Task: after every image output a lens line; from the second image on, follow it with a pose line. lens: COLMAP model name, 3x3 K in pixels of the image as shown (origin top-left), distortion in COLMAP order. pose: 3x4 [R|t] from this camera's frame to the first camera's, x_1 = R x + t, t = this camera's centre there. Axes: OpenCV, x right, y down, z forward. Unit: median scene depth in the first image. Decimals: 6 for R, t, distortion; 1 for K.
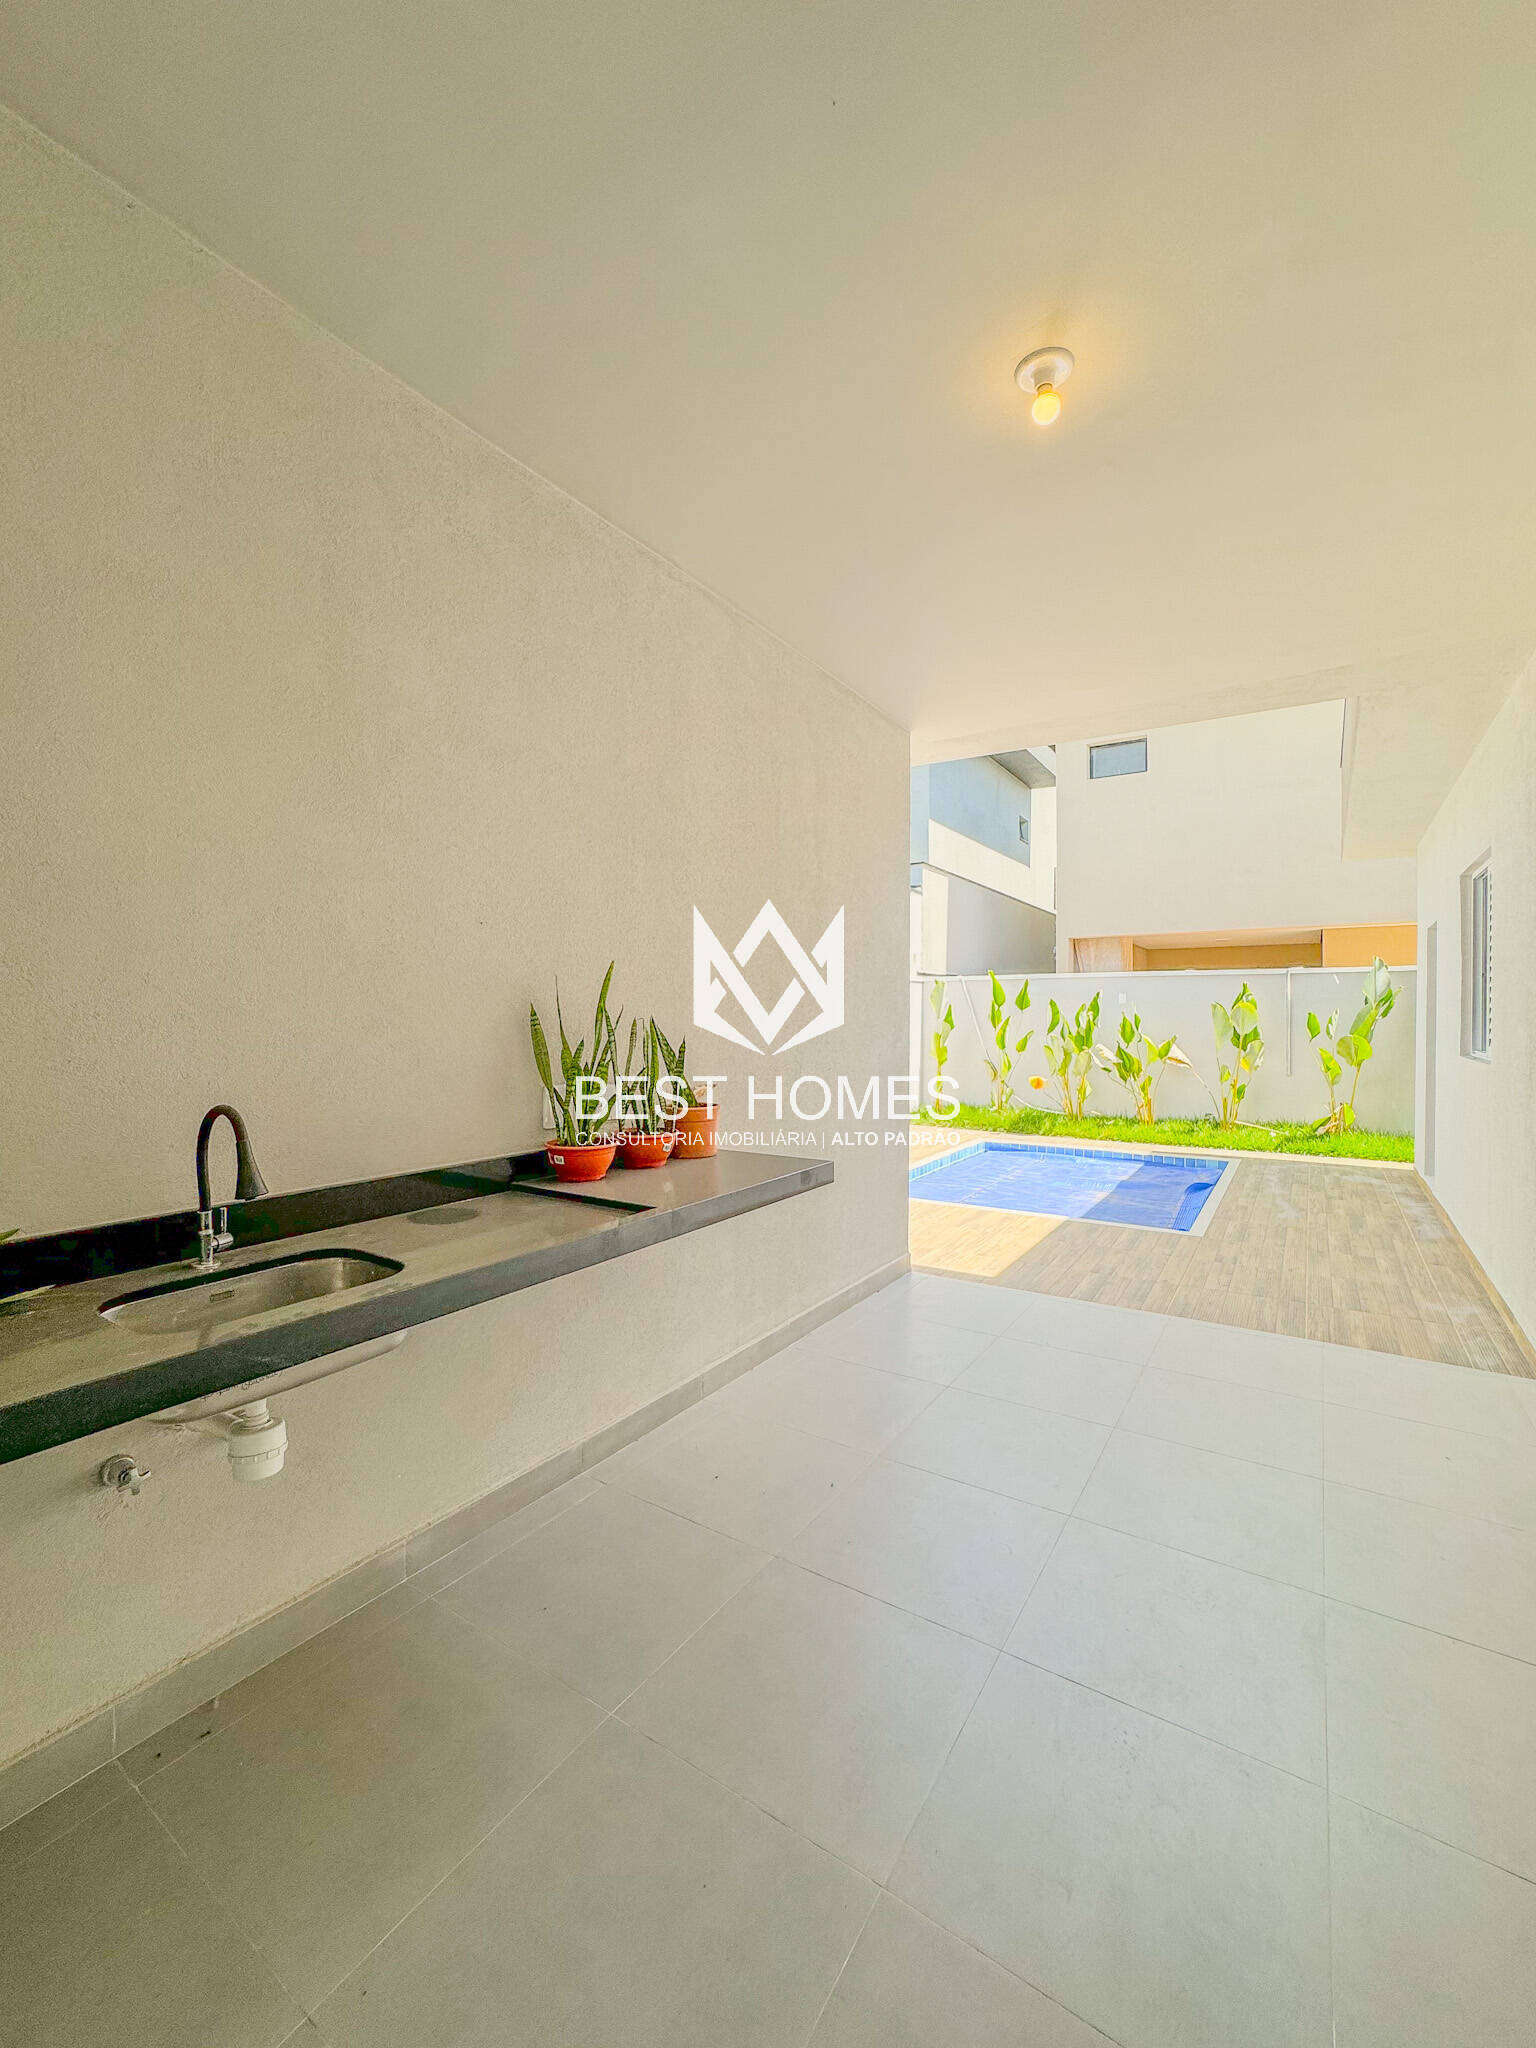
lens RADIAL K [[839.3, 0, 777.3], [0, 839.3, 1017.6], [0, 0, 1]] dist [-0.026420, 0.009065]
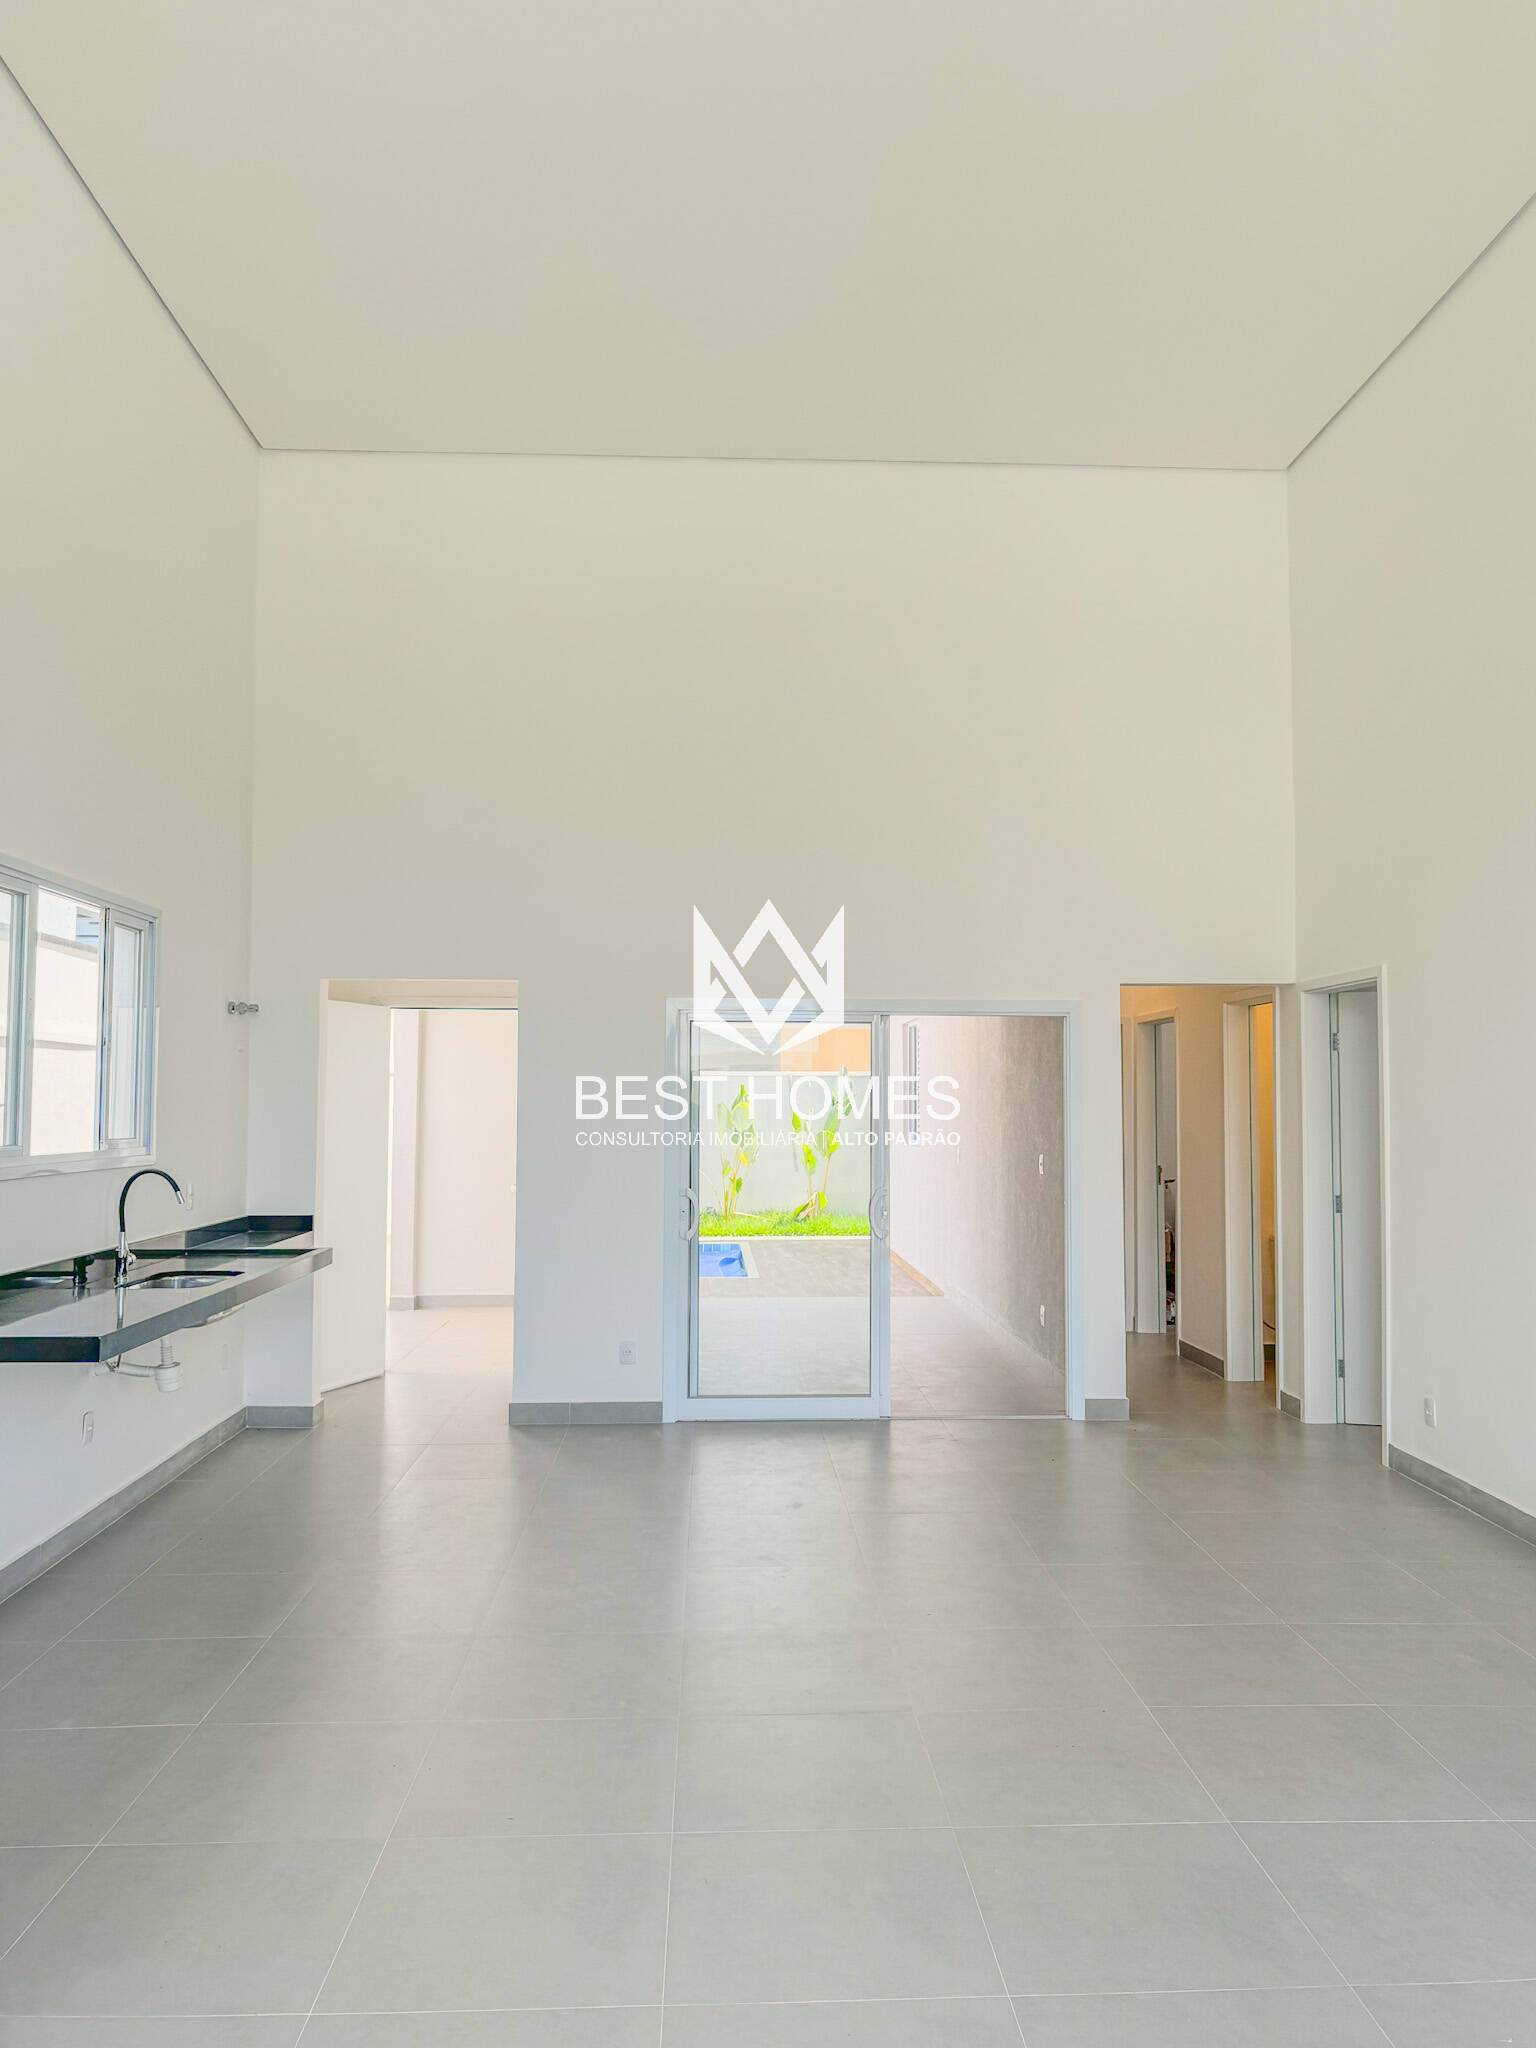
lens RADIAL K [[1469.1, 0, 779.3], [0, 1469.1, 1027.9], [0, 0, 1]] dist [0.003708, 0.003954]
pose [[0.812003, 0.034002, 0.582661, -0.508395], [-0.000096, 0.998309, -0.058125, -0.003346], [-0.583653, 0.047142, 0.810634, -0.575951]]
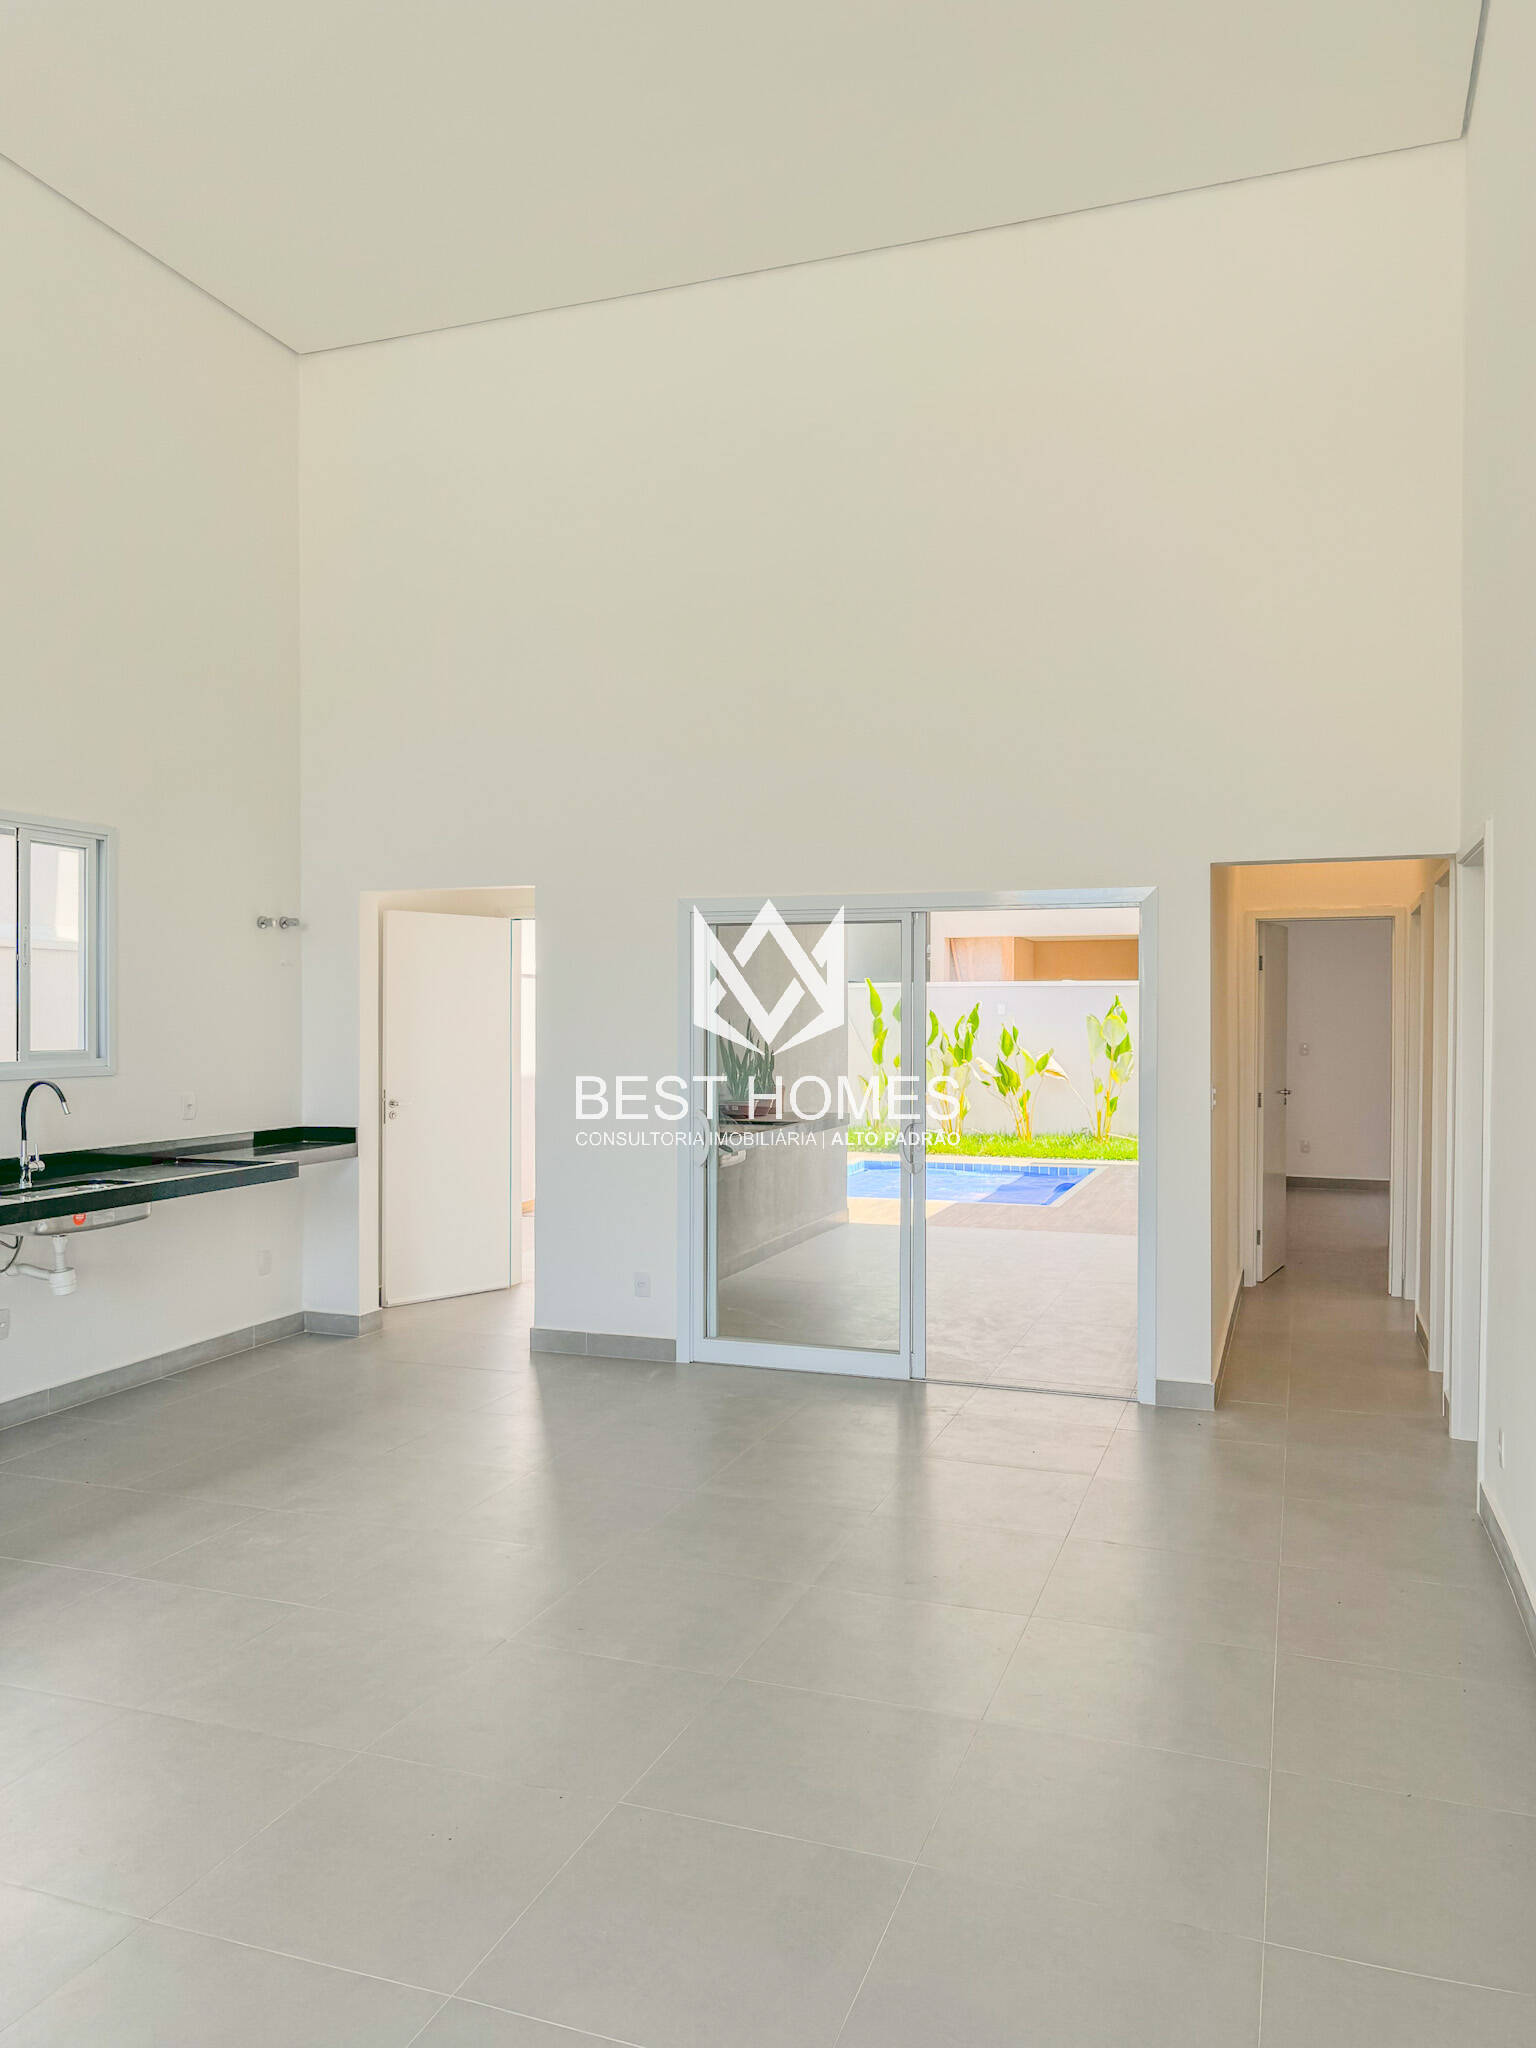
lens RADIAL K [[1469.1, 0, 766.6], [0, 1469.1, 1024.1], [0, 0, 1]] dist [0.003708, 0.003954]
pose [[0.974305, 0.001660, 0.225227, -0.237939], [-0.001402, 0.999998, -0.001308, -0.003591], [-0.225229, 0.000958, 0.974305, -0.603258]]
